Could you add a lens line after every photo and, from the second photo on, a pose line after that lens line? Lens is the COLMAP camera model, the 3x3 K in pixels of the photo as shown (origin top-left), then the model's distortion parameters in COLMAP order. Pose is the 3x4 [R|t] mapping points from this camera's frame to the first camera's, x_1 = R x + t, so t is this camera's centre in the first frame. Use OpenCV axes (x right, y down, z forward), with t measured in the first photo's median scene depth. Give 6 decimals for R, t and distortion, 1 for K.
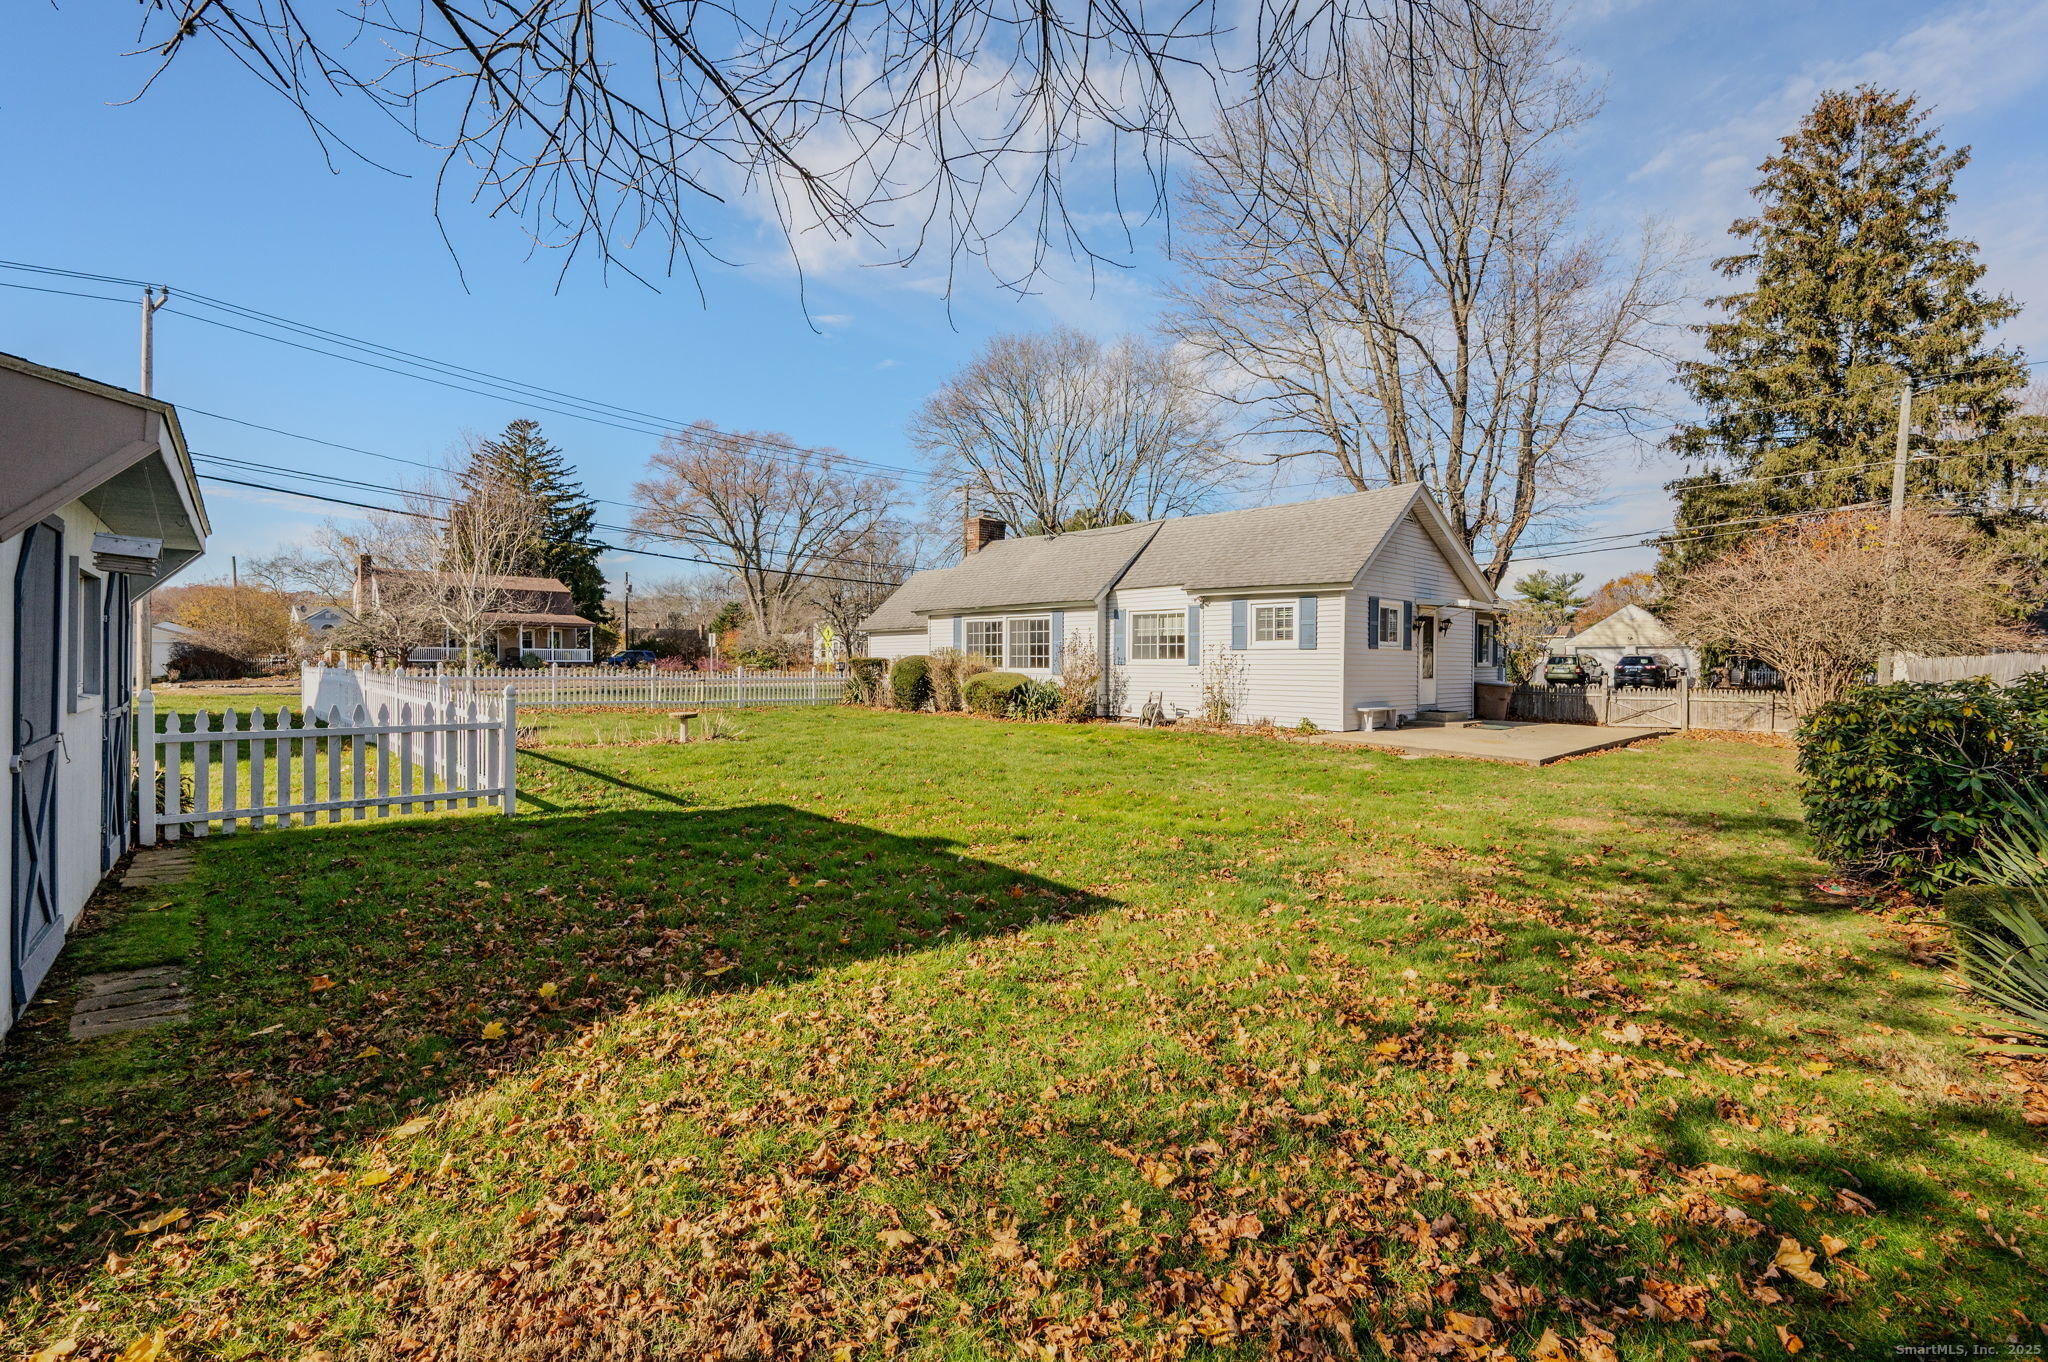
lens RADIAL K [[841.9, 0, 1015.5], [0, 841.9, 661.8], [0, 0, 1]] dist [0.001487, 0.000277]
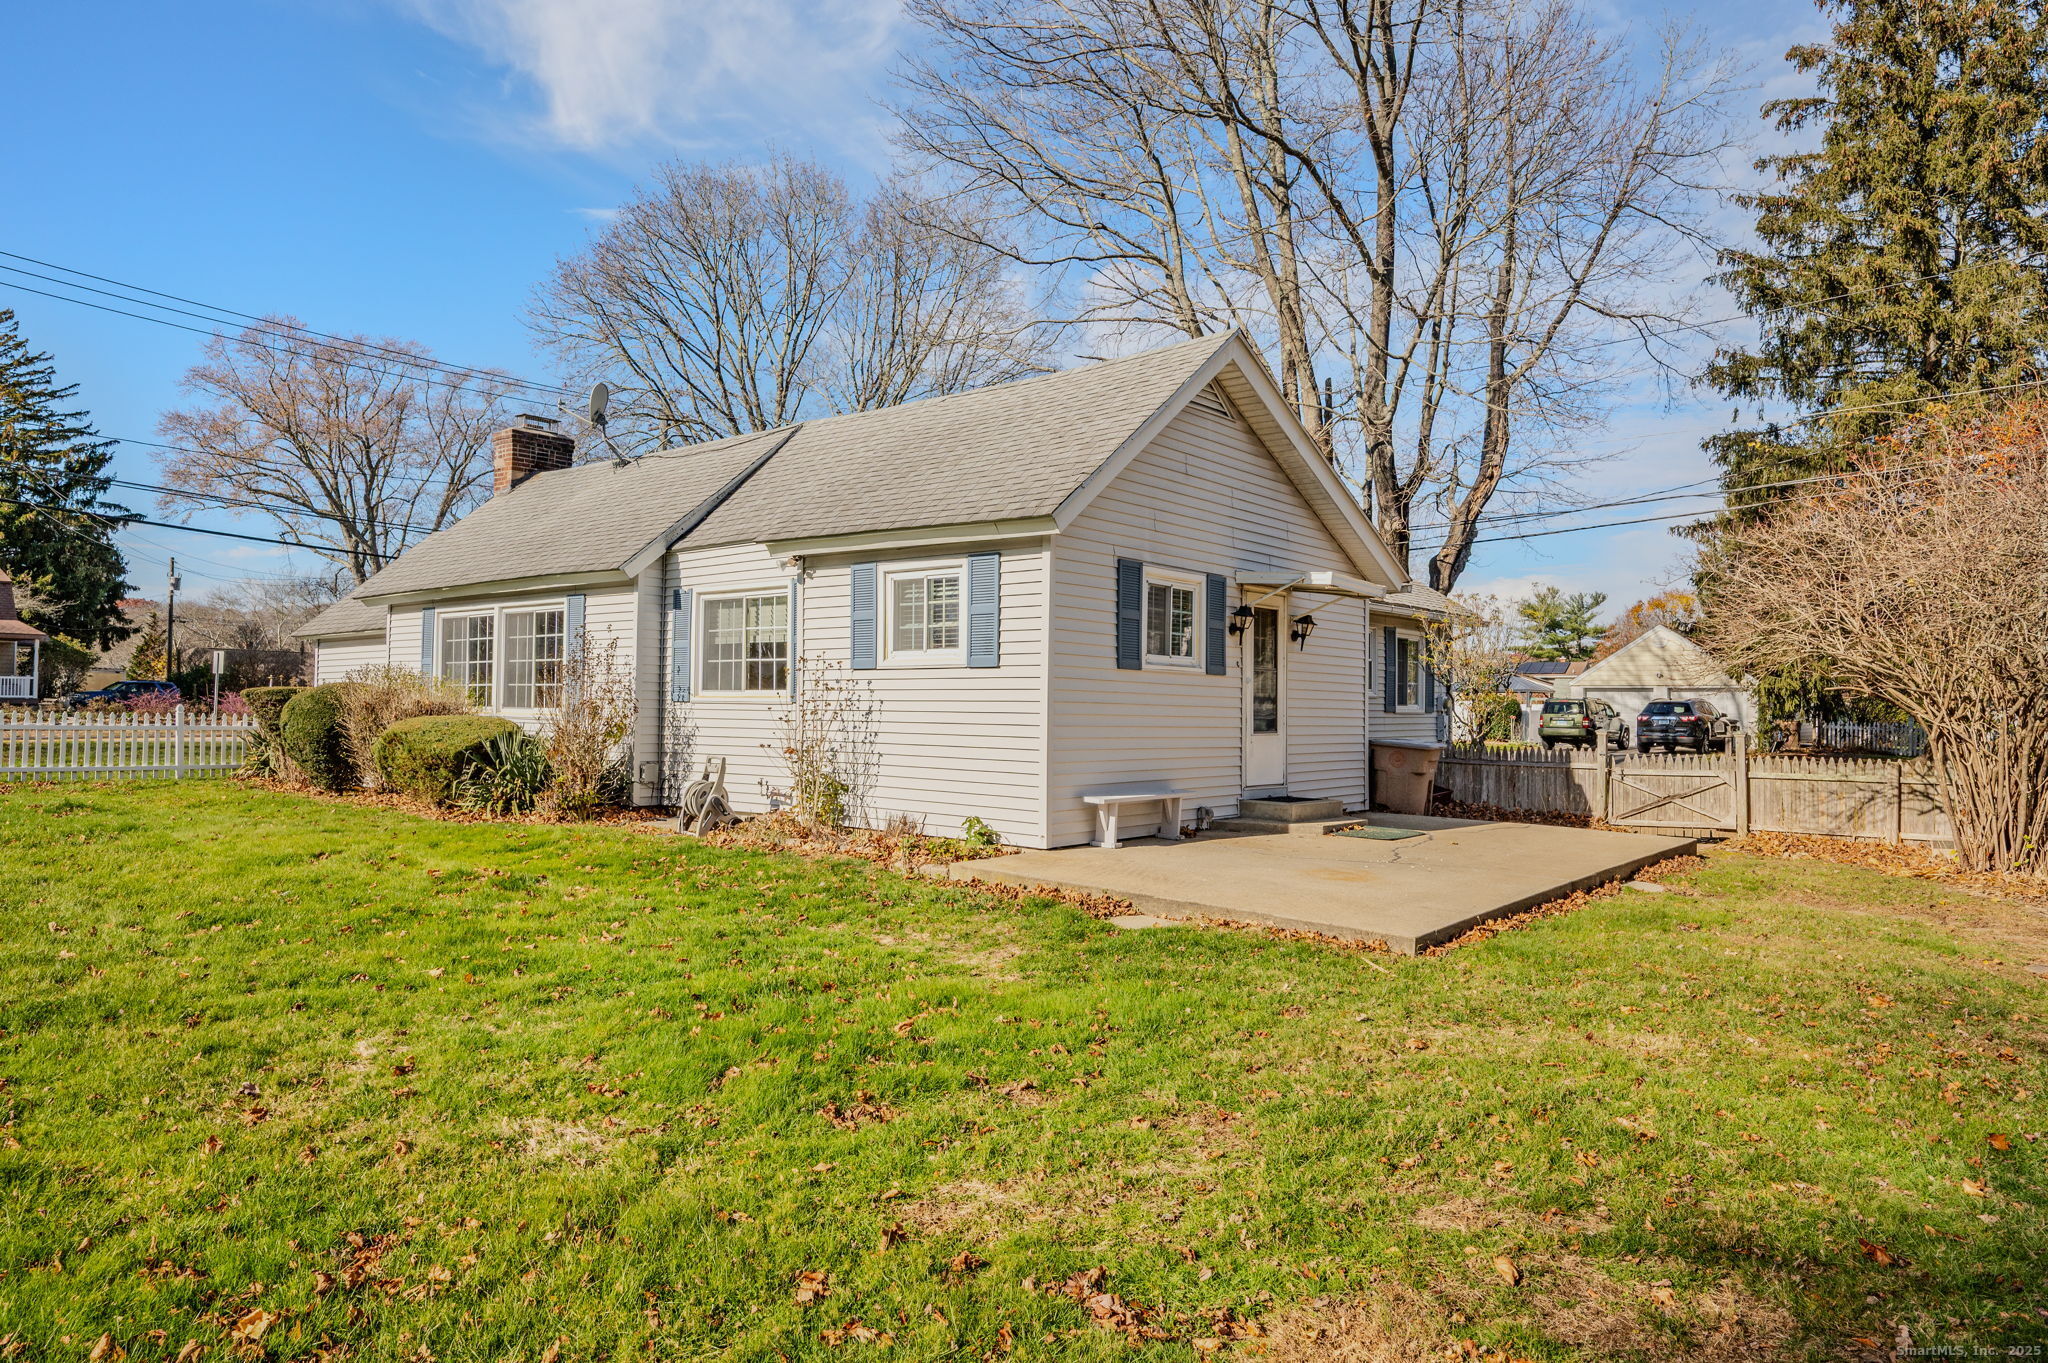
lens RADIAL K [[1202.2, 0, 975.0], [0, 1202.2, 652.9], [0, 0, 1]] dist [0.002041, 0.000300]
pose [[0.994044, 0.012910, 0.108209, 0.147006], [-0.007973, 0.998913, -0.045936, 0.003896], [-0.108685, 0.044800, 0.993066, 0.188579]]
